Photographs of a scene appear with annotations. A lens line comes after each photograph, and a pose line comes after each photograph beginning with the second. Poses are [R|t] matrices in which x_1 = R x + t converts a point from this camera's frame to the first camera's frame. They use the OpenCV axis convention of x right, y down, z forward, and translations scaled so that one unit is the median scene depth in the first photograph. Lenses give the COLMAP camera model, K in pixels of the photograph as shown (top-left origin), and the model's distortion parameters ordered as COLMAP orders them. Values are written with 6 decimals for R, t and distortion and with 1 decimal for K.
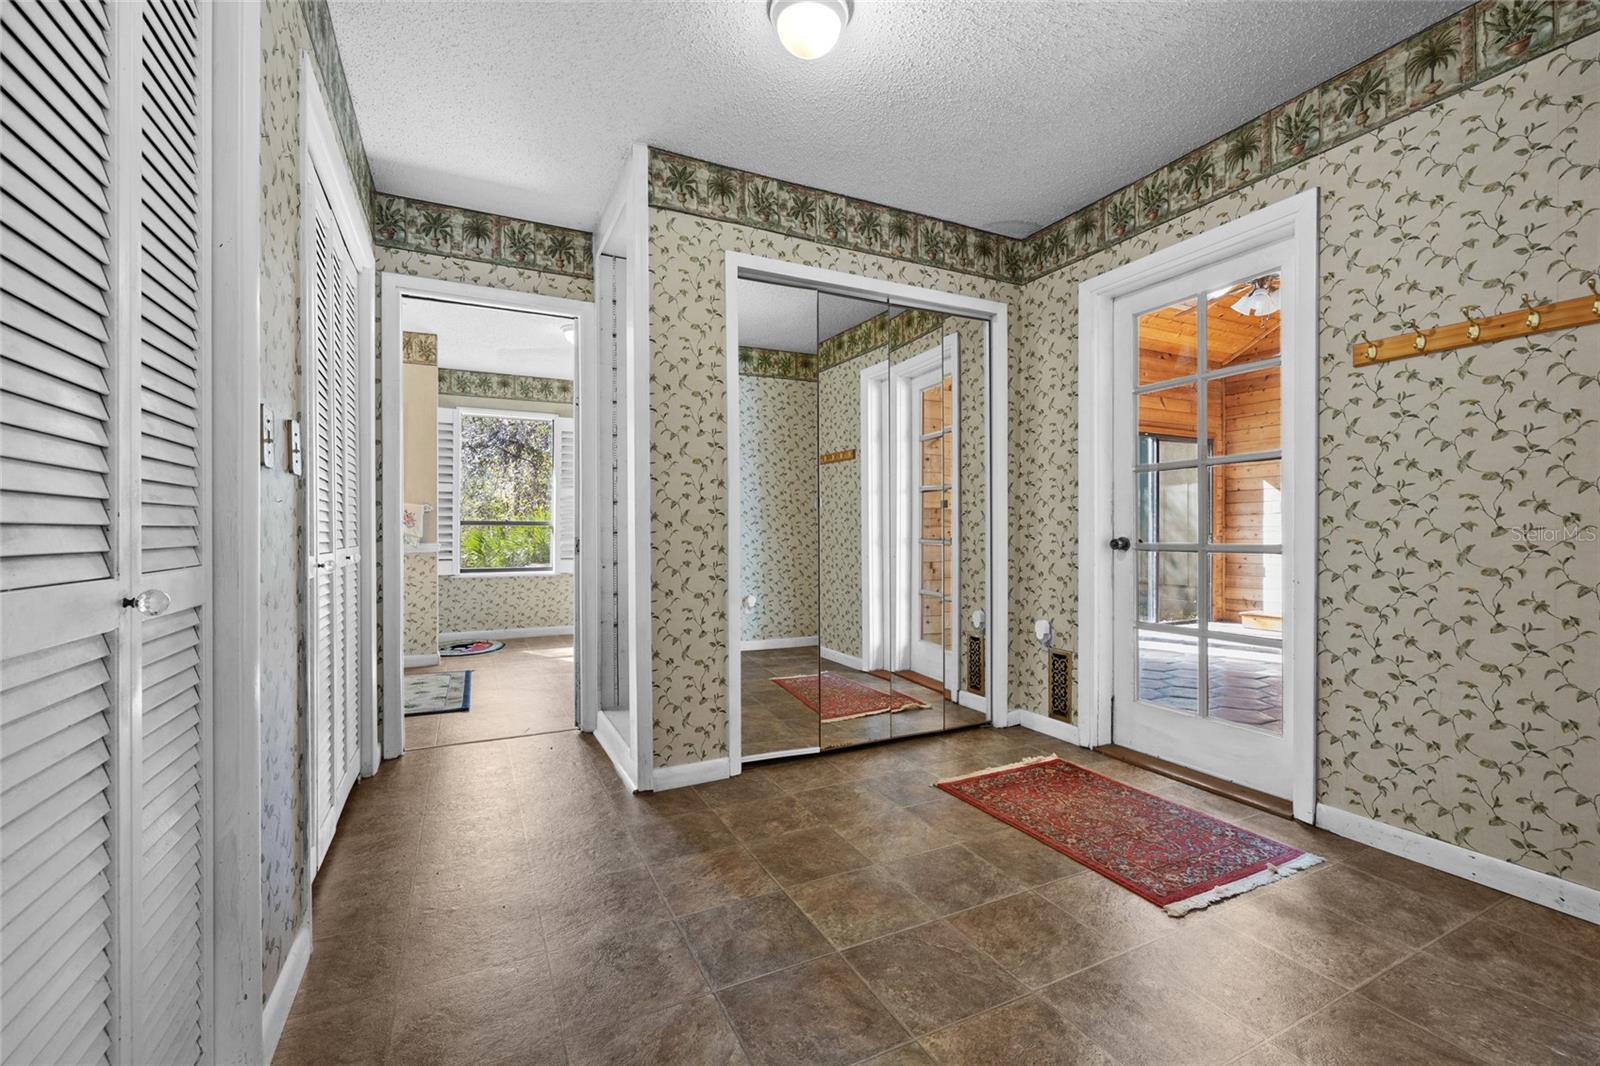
lens RADIAL K [[669.9, 0, 792.7], [0, 669.9, 543.0], [0, 0, 1]] dist [0.000851, 0.000373]
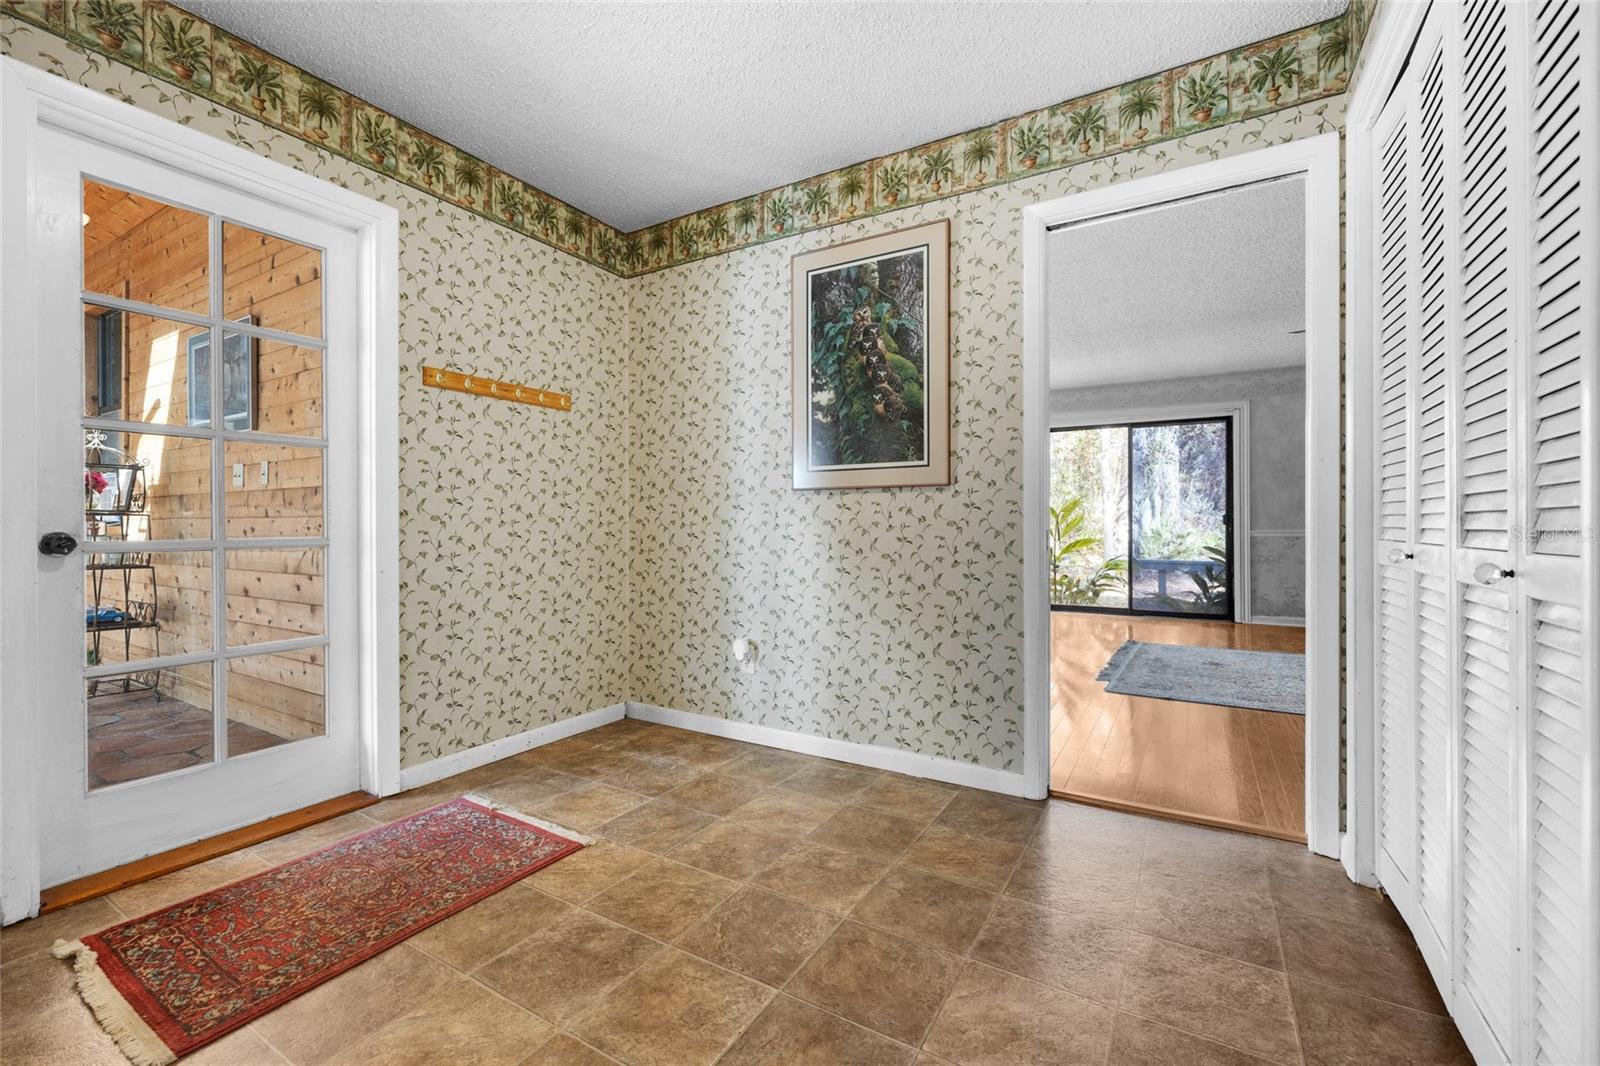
lens RADIAL K [[699.4, 0, 794.1], [0, 699.4, 525.5], [0, 0, 1]] dist [0.001472, 0.000431]
pose [[-0.558500, 0.003921, 0.829495, -0.581181], [0.016812, 0.999837, 0.006593, -0.010580], [-0.829334, 0.017628, -0.558475, 1.210990]]
